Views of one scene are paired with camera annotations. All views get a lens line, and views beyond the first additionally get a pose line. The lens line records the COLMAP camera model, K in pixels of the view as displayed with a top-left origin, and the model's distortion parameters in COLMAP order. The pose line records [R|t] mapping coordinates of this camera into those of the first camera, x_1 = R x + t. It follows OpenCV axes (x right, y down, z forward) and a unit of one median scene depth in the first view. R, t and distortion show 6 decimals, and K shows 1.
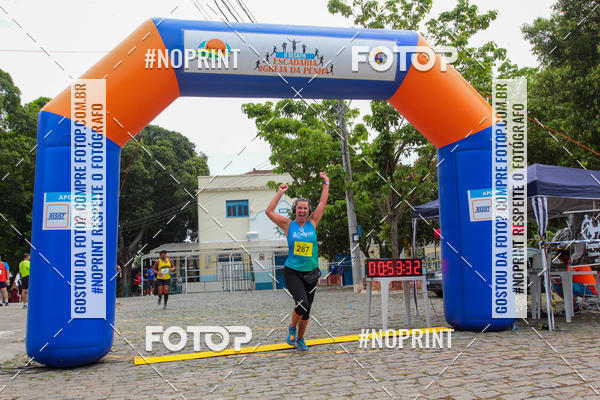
lens RADIAL K [[541.3, 0, 301.1], [0, 541.3, 201.1], [0, 0, 1]] dist [-0.052556, 0.009162]
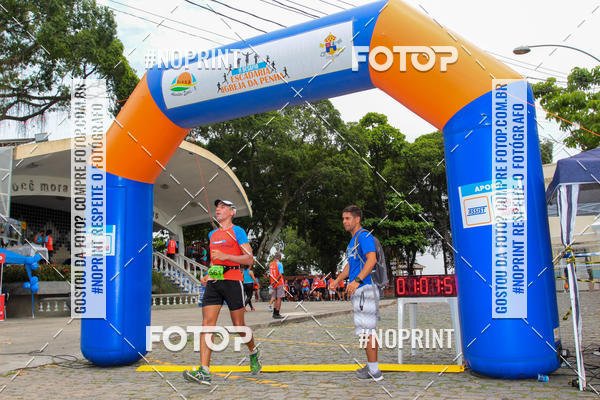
lens RADIAL K [[540.9, 0, 300.0], [0, 540.9, 200.0], [0, 0, 1]] dist [-0.059330, 0.023222]
pose [[0.774186, -0.084734, -0.627260, 0.609757], [0.088108, 0.995778, -0.025770, -0.001787], [0.626795, -0.035316, 0.778383, 0.279972]]
